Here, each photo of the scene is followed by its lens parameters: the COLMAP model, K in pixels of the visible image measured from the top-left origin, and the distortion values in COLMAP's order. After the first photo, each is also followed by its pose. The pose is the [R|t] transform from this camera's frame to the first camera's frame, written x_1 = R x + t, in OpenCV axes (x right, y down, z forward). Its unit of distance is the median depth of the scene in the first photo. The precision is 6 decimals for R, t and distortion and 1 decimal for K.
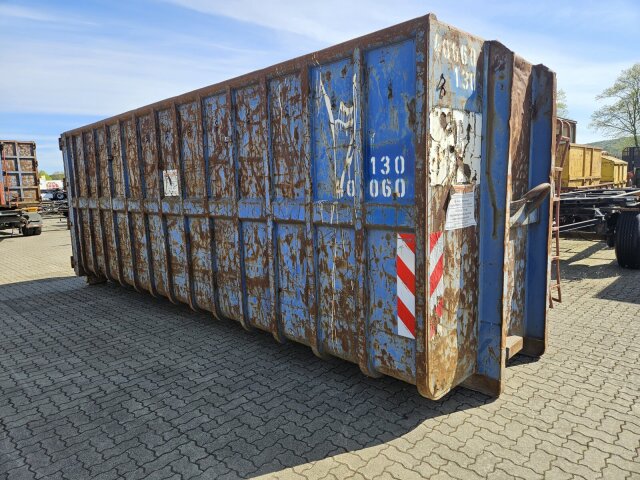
lens RADIAL K [[425.7, 0, 320.8], [0, 425.7, 236.5], [0, 0, 1]] dist [0.067982, -0.042235]
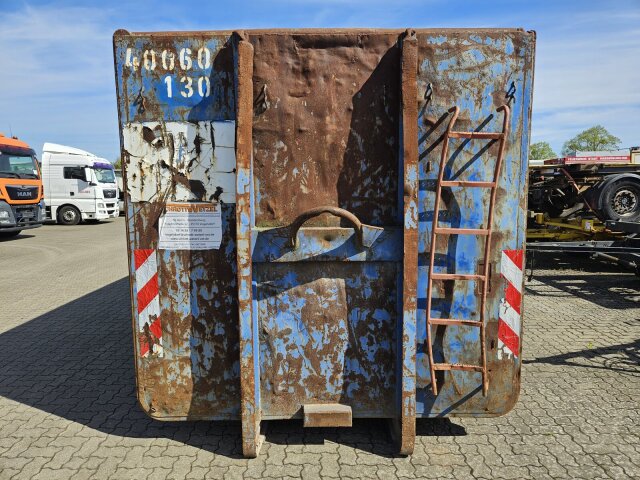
lens RADIAL K [[425.7, 0, 318.6], [0, 425.7, 243.9], [0, 0, 1]] dist [0.067982, -0.042235]
pose [[0.691019, 0.119966, -0.712812, 1.194046], [-0.103744, 0.992382, 0.066445, -0.124294], [0.715353, 0.028035, 0.698201, 0.571108]]
